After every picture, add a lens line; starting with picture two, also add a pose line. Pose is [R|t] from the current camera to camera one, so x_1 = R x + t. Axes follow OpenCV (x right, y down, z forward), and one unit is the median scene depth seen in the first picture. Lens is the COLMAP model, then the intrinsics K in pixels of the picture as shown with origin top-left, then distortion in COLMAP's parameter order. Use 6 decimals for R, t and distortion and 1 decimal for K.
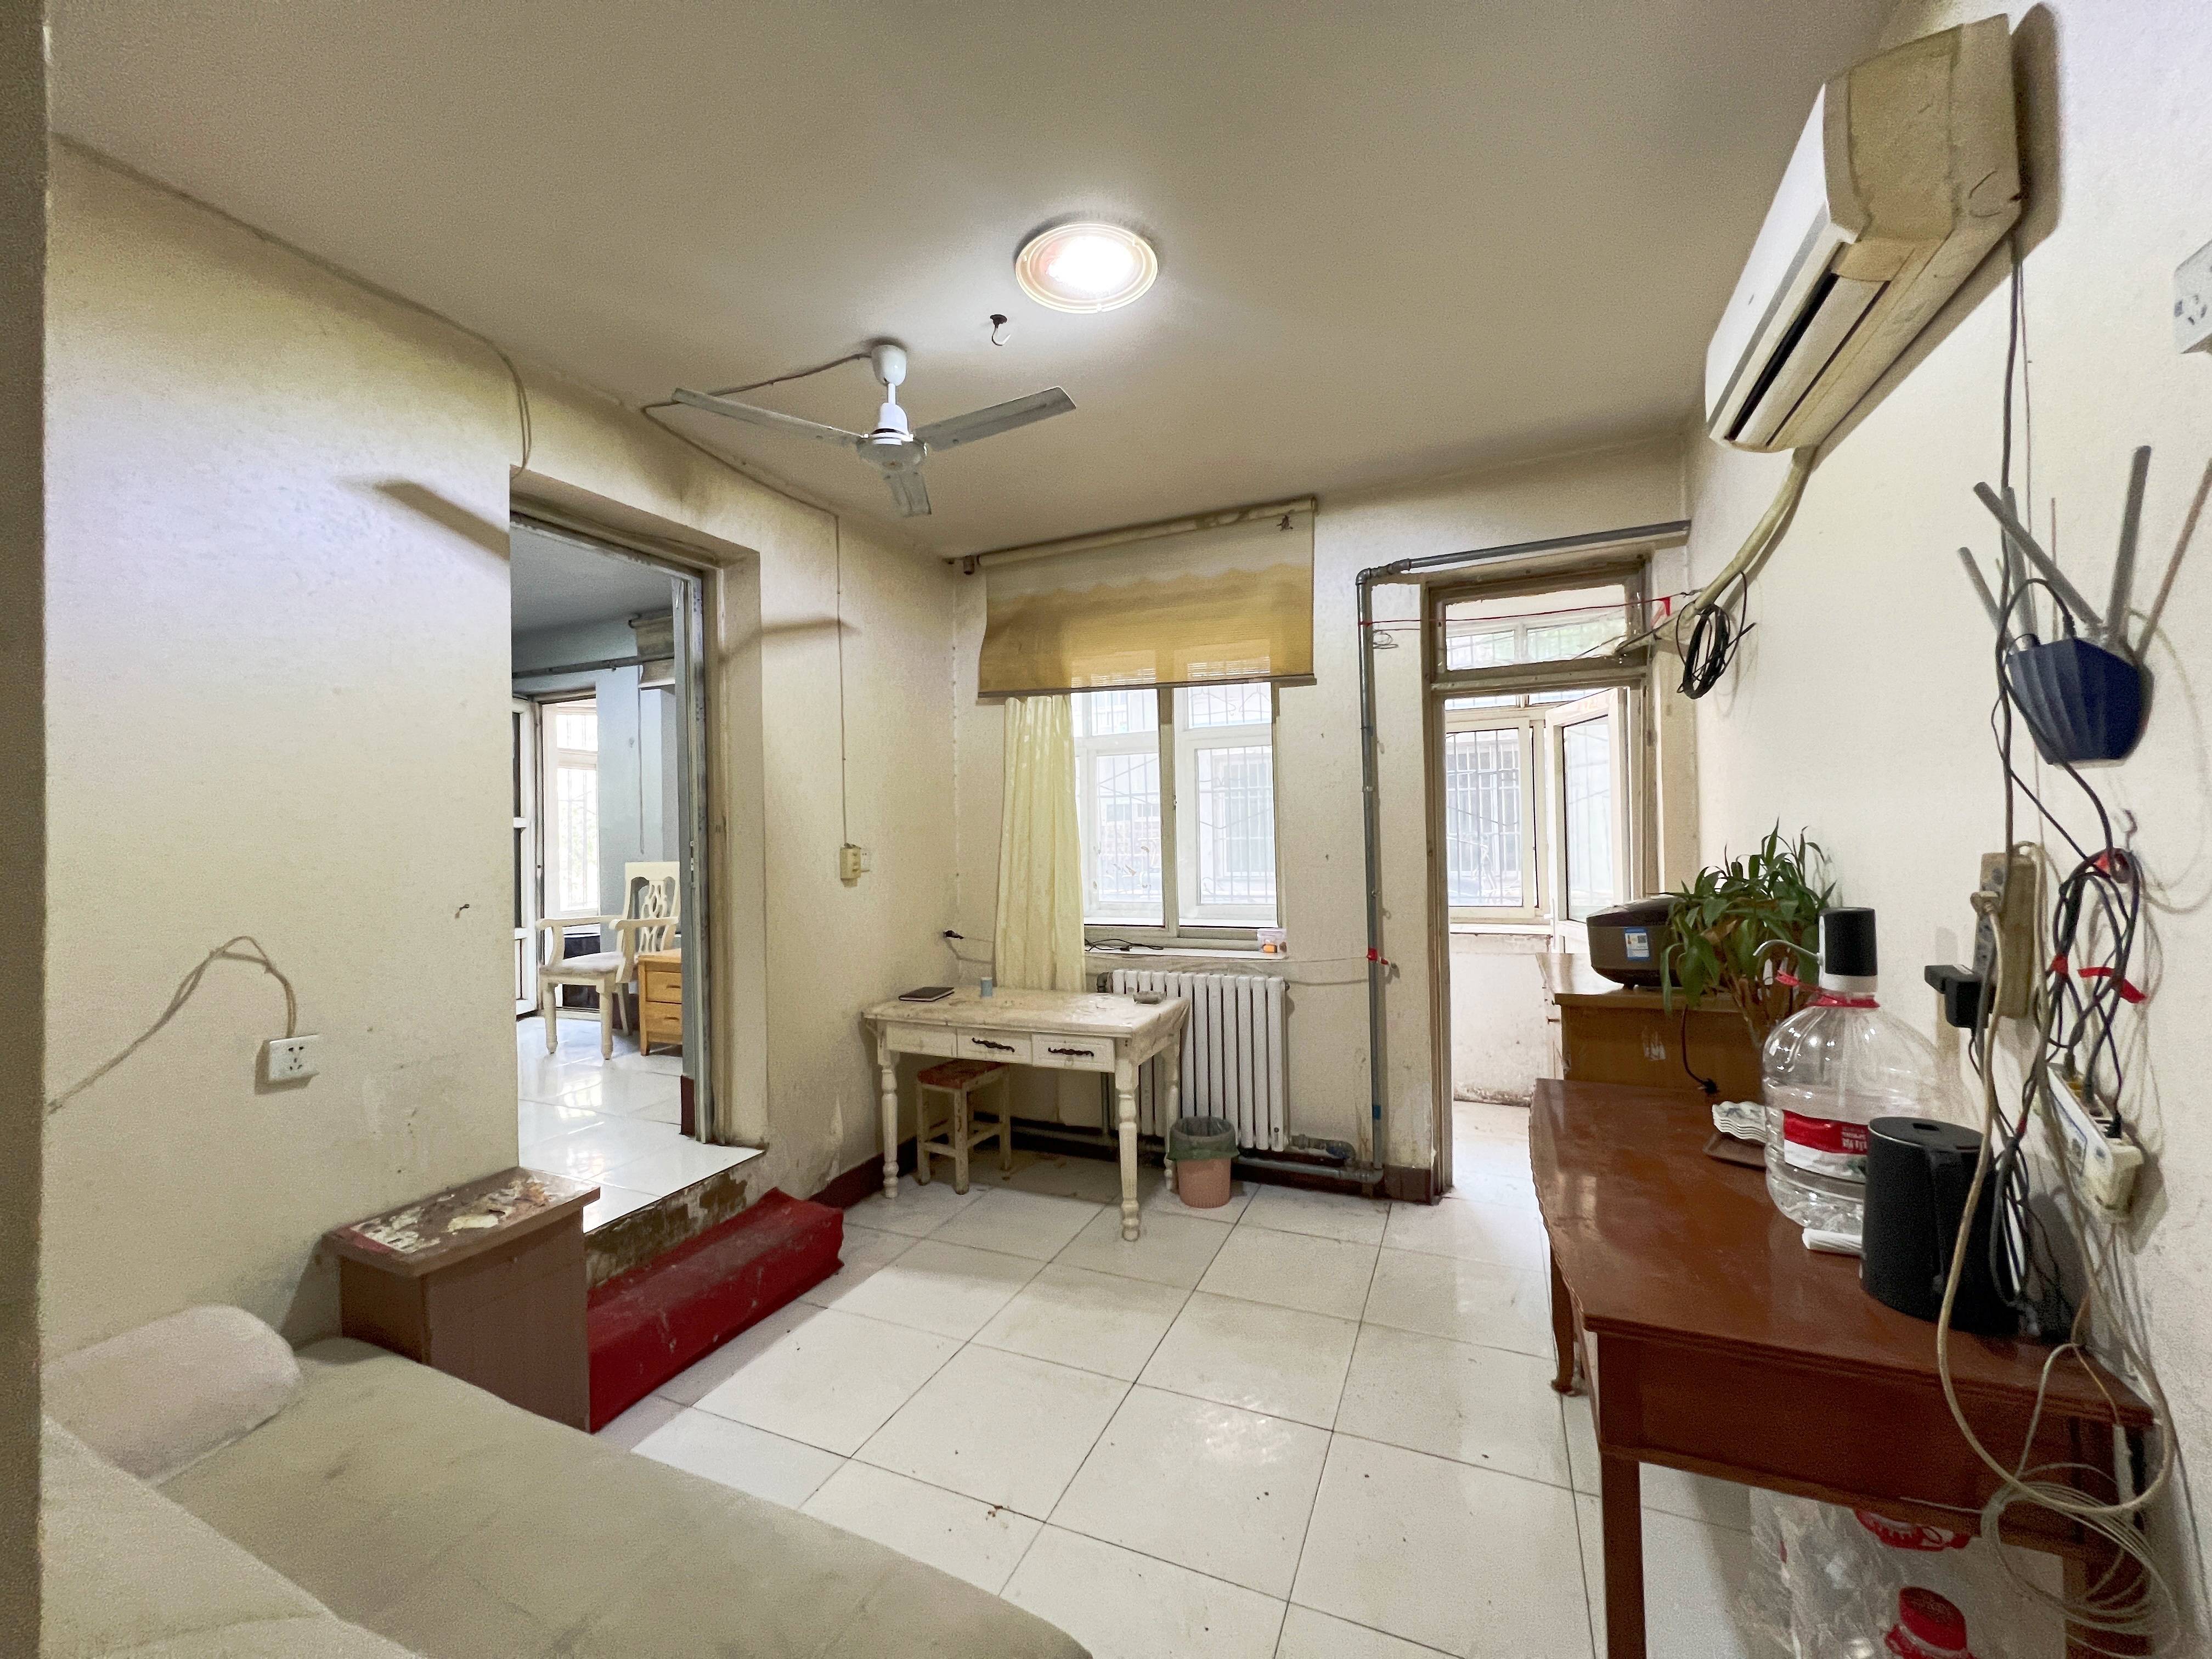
lens RADIAL K [[882.0, 0, 1111.9], [0, 882.0, 833.0], [0, 0, 1]] dist [-0.011360, -0.000638]
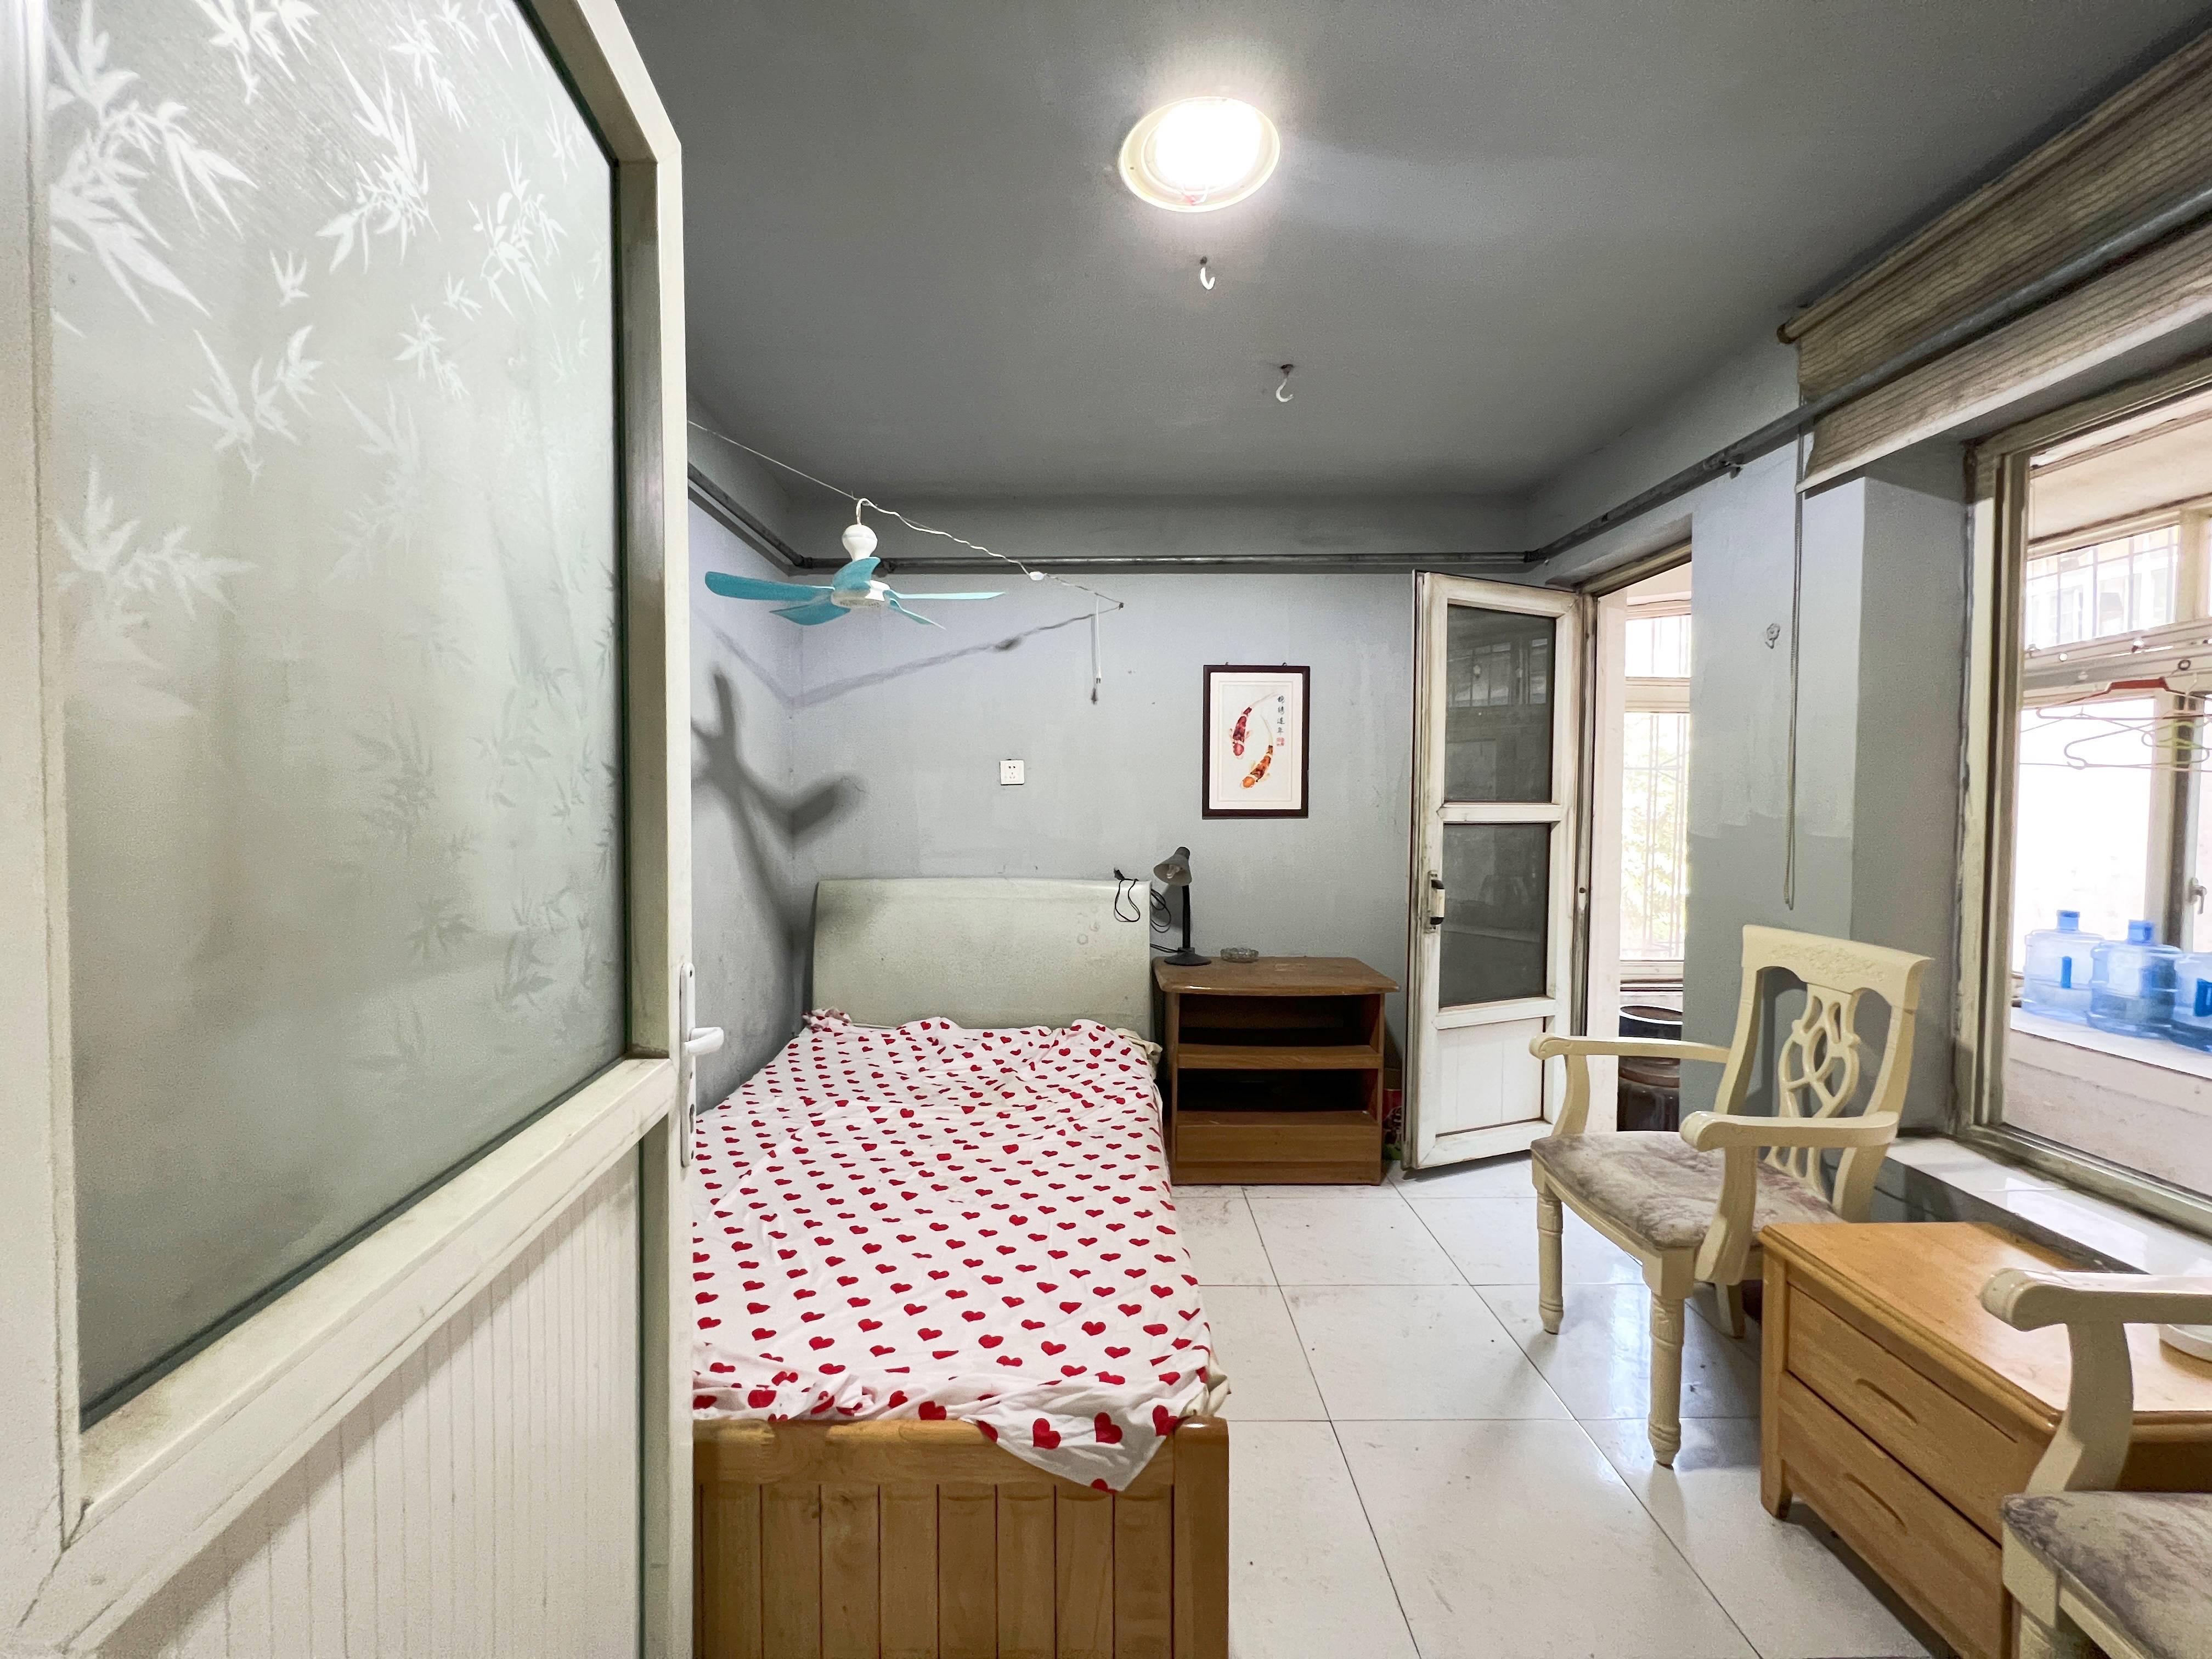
lens RADIAL K [[882.0, 0, 1103.8], [0, 882.0, 829.5], [0, 0, 1]] dist [-0.011360, -0.000638]
pose [[0.411525, 0.050156, -0.910017, -0.296737], [-0.008164, 0.998647, 0.051348, -0.029950], [0.911362, -0.013701, 0.411378, 0.541671]]
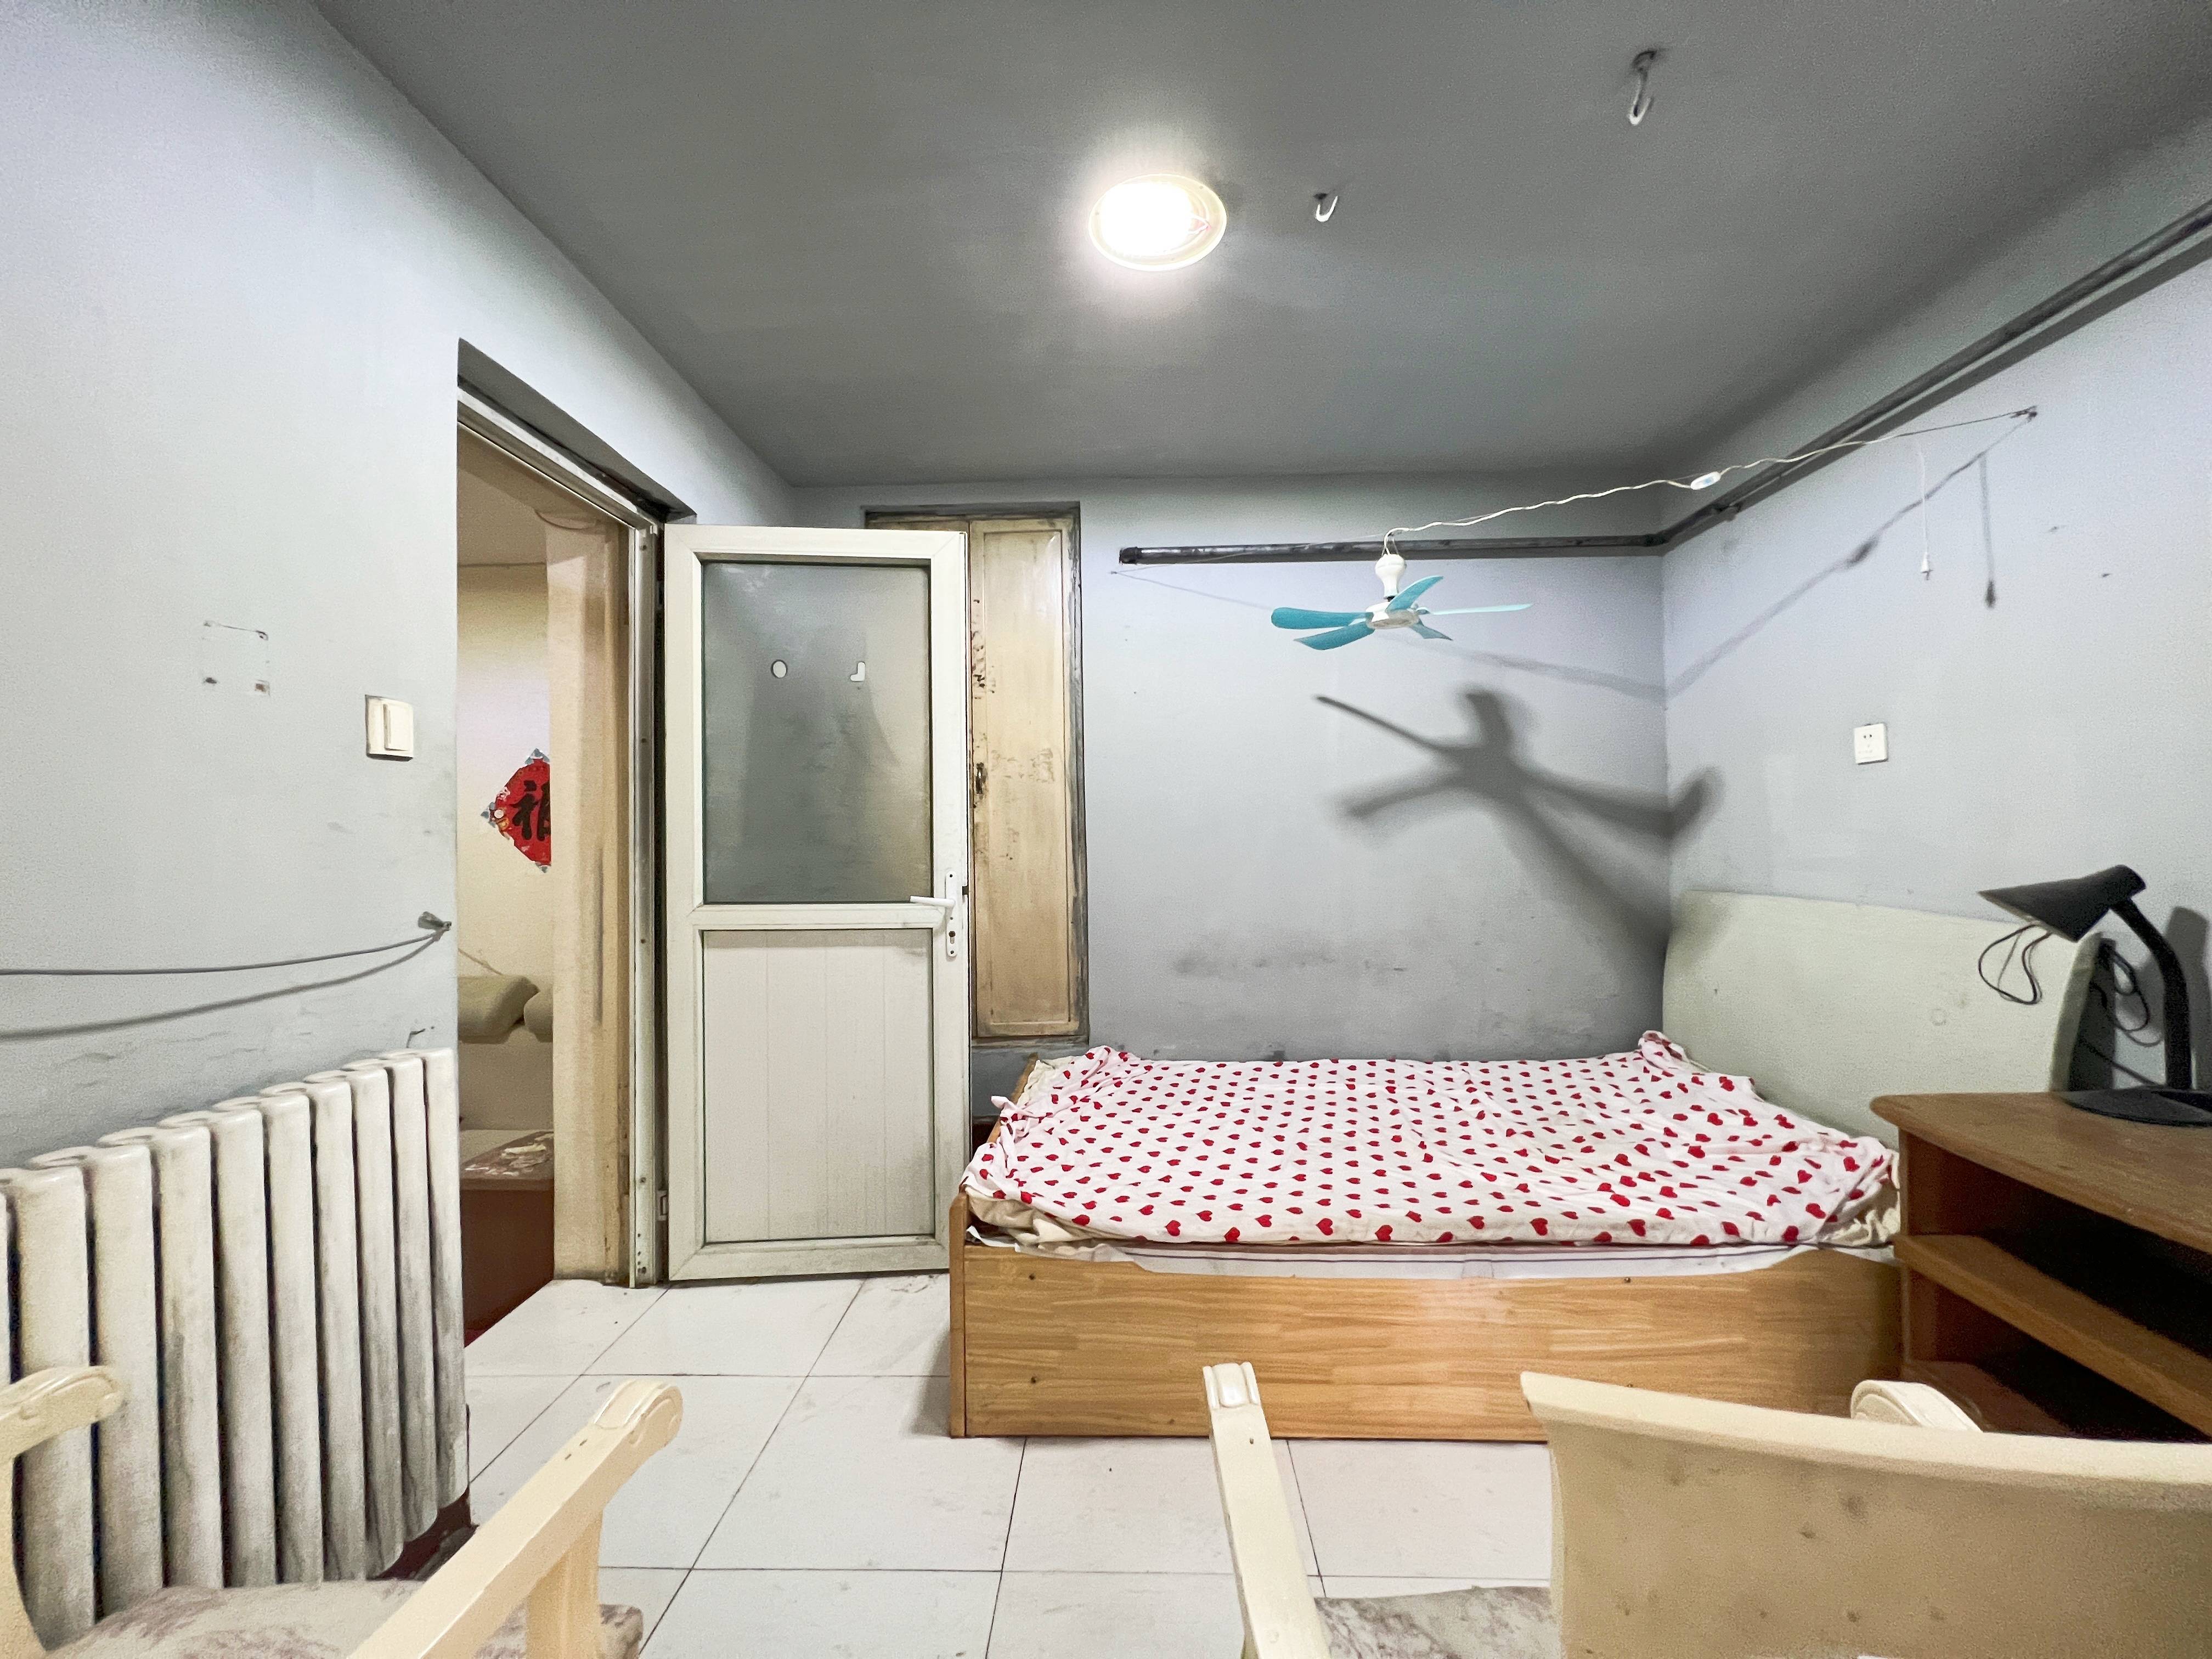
lens RADIAL K [[882.0, 0, 1102.2], [0, 882.0, 829.1], [0, 0, 1]] dist [-0.011360, -0.000638]
pose [[-0.928772, 0.023624, -0.369897, -0.410236], [0.024734, 0.999693, 0.001741, -0.008068], [0.369825, -0.007532, -0.929071, 0.978796]]
